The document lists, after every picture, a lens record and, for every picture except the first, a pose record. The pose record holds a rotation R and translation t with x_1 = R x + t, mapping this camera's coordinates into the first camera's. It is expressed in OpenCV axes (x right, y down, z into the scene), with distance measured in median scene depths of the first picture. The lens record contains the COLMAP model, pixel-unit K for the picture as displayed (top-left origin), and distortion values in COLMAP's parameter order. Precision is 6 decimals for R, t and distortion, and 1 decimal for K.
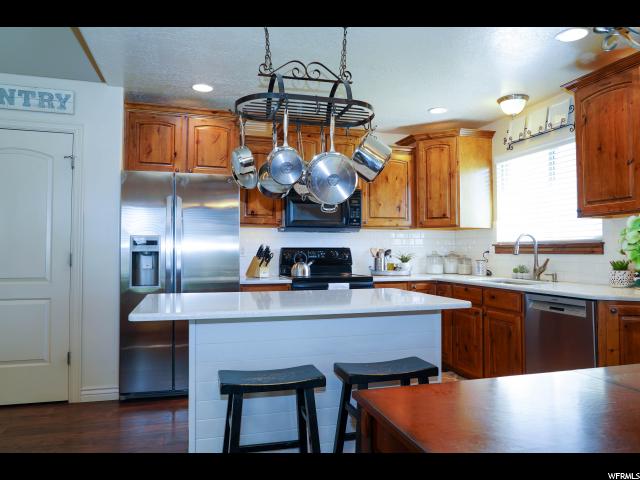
lens RADIAL K [[463.4, 0, 320.0], [0, 463.4, 240.0], [0, 0, 1]] dist [-0.007753, 0.000784]
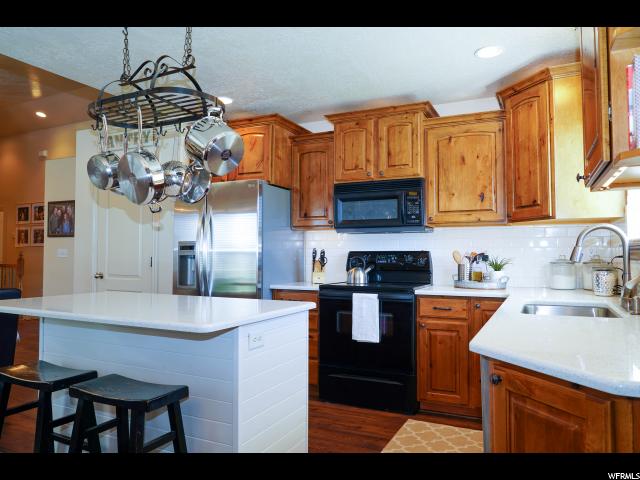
lens RADIAL K [[463.4, 0, 320.0], [0, 463.4, 240.0], [0, 0, 1]] dist [-0.007753, 0.000784]
pose [[0.735626, -0.019981, -0.677093, 0.537918], [0.014963, 0.999800, -0.013247, 0.006163], [0.677222, -0.000386, 0.735778, 0.325737]]
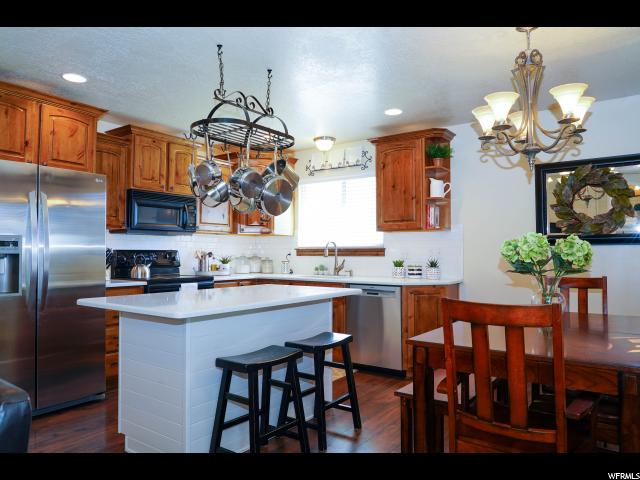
lens RADIAL K [[463.4, 0, 320.0], [0, 463.4, 240.0], [0, 0, 1]] dist [-0.007753, 0.000784]
pose [[0.785212, 0.020614, 0.618883, -0.382588], [-0.016950, 0.999787, -0.011796, -0.000172], [-0.618994, -0.001228, 0.785394, -0.032733]]
